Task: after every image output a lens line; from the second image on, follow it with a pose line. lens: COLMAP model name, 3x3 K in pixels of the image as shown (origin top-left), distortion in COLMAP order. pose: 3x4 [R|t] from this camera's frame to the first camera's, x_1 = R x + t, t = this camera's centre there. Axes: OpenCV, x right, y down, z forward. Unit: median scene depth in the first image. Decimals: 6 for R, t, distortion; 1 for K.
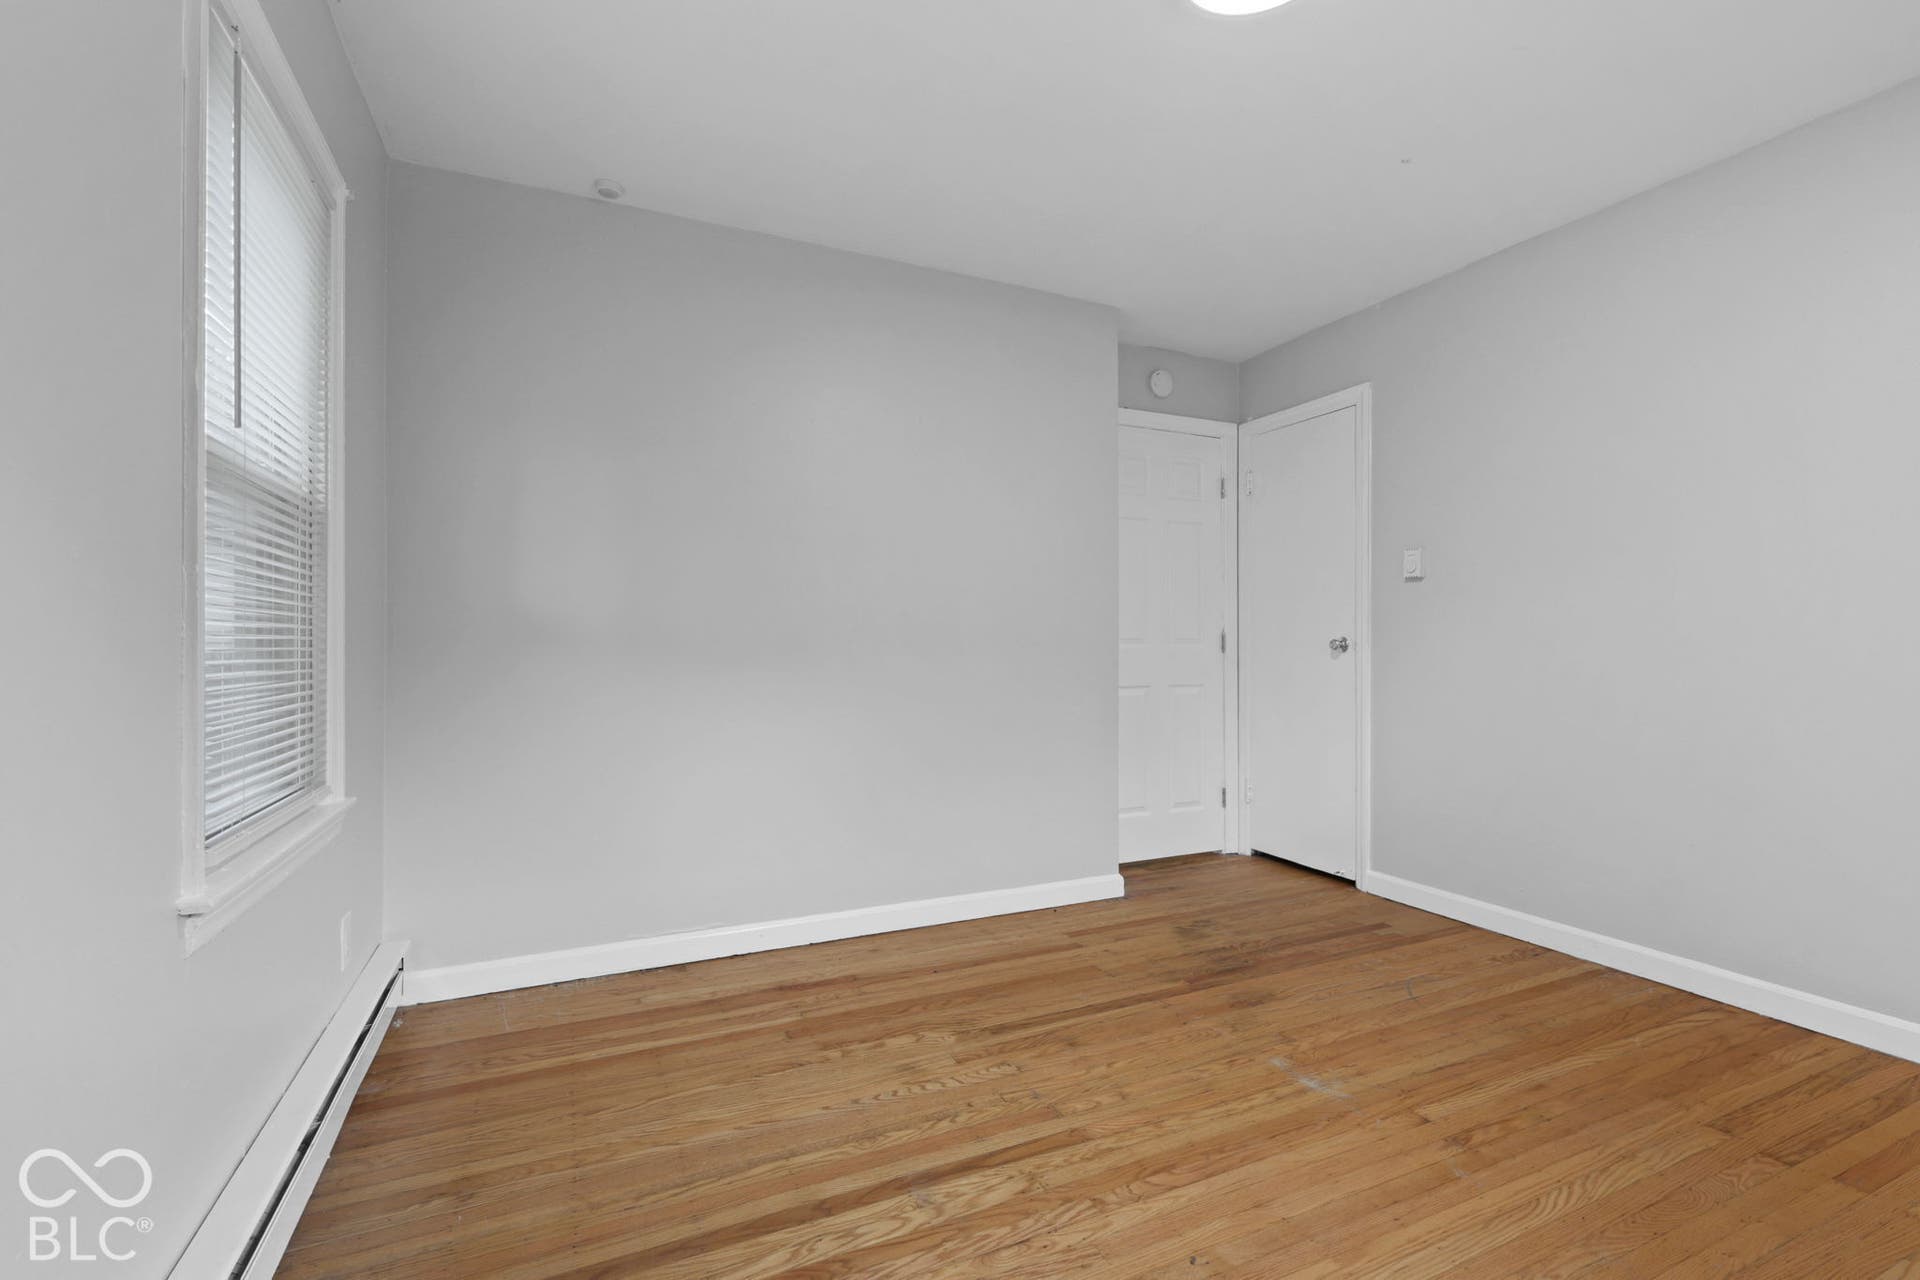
lens RADIAL K [[840.7, 0, 955.4], [0, 840.7, 644.0], [0, 0, 1]] dist [0.000292, 0.001478]
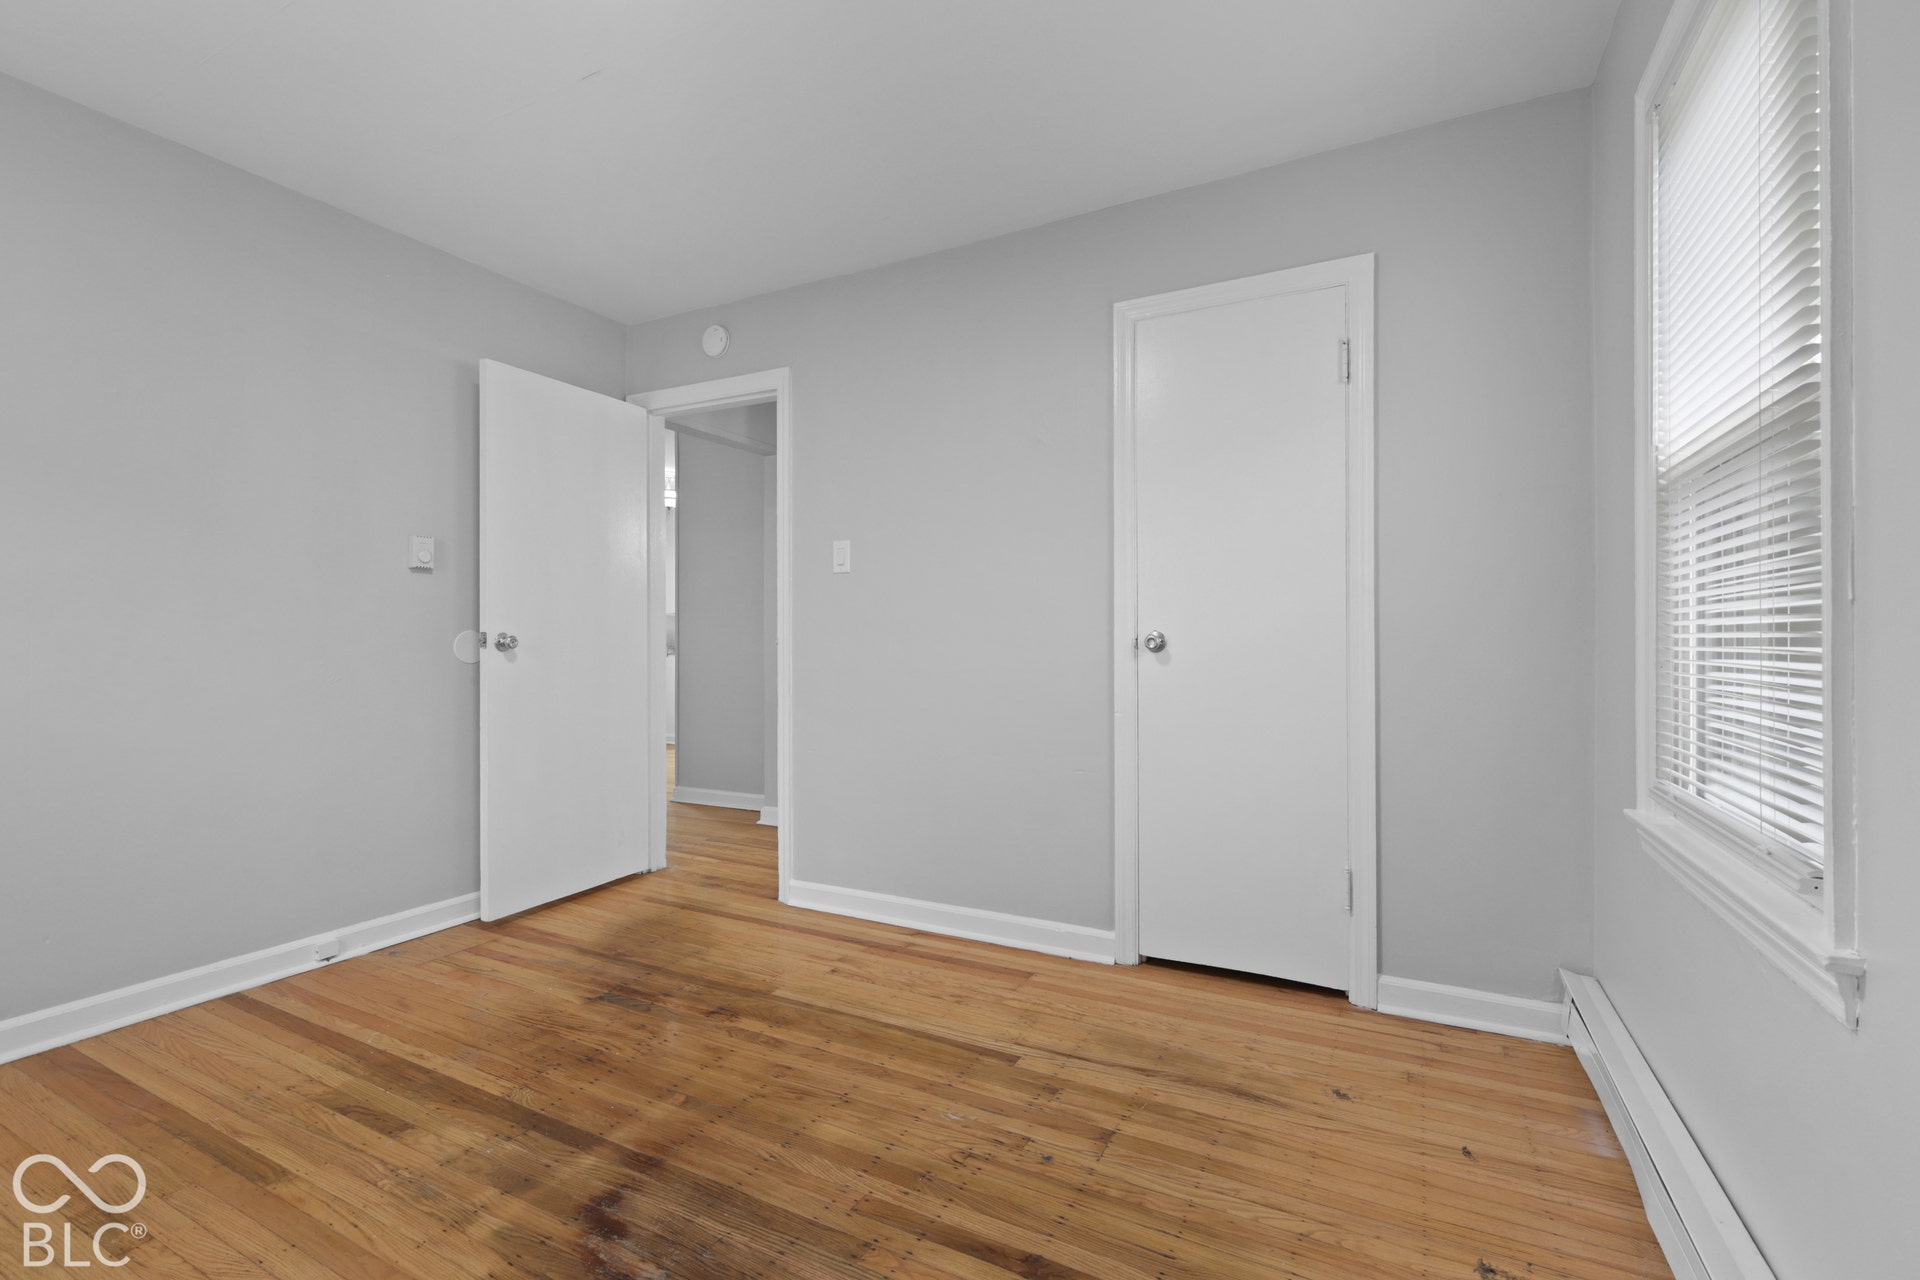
lens RADIAL K [[840.7, 0, 949.6], [0, 840.7, 644.4], [0, 0, 1]] dist [0.000292, 0.001478]
pose [[-0.609267, 0.003918, 0.792955, -0.523580], [0.002793, 0.999992, -0.002795, 0.007438], [-0.792960, 0.000512, -0.609274, 1.110234]]
